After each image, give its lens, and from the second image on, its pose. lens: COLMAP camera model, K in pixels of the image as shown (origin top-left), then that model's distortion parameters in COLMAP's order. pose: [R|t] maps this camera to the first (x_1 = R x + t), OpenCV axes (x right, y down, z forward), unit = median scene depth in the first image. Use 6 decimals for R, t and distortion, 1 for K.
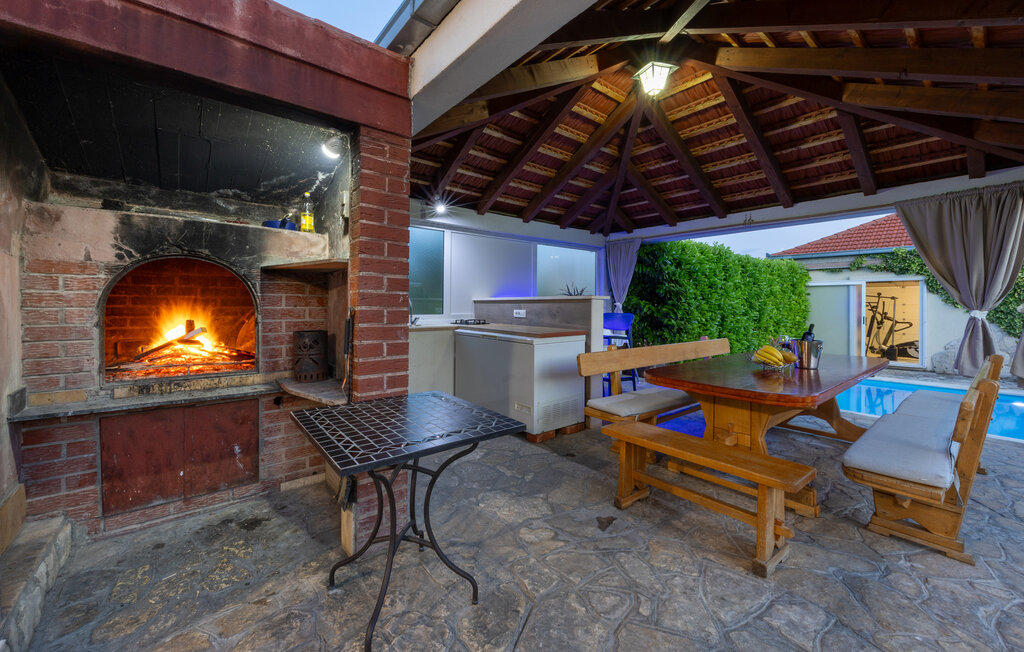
lens RADIAL K [[404.5, 0, 495.0], [0, 404.5, 300.5], [0, 0, 1]] dist [-0.002032, 0.000121]
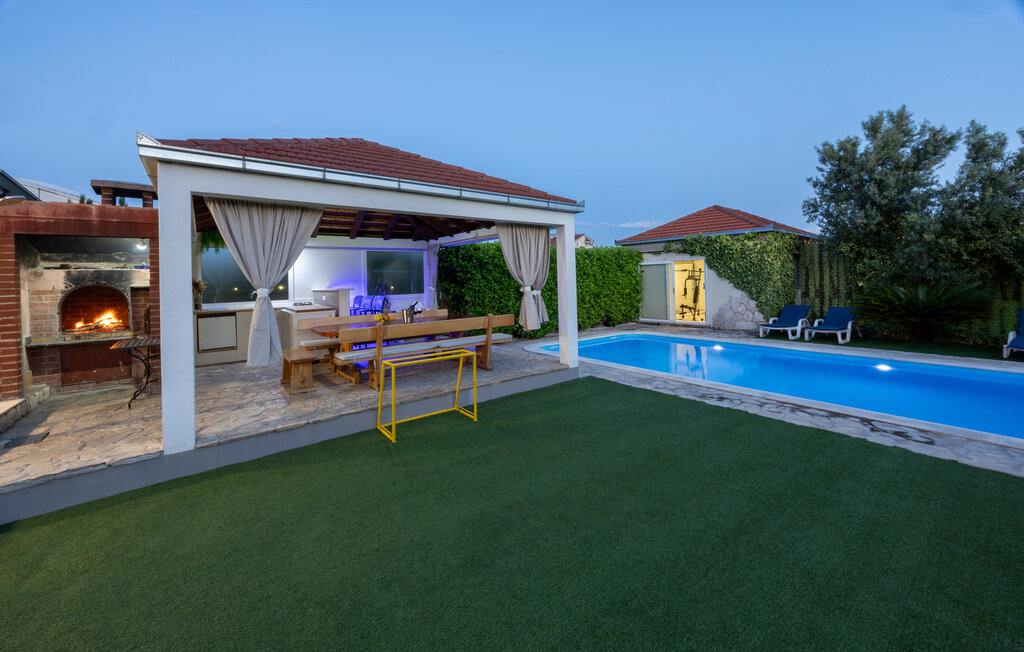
lens RADIAL K [[404.5, 0, 507.4], [0, 404.5, 273.1], [0, 0, 1]] dist [-0.002032, 0.000121]
pose [[0.999409, -0.033450, -0.007973, 1.852402], [0.033392, 0.999416, -0.007251, -0.079658], [0.008211, 0.006981, 0.999942, -1.512791]]
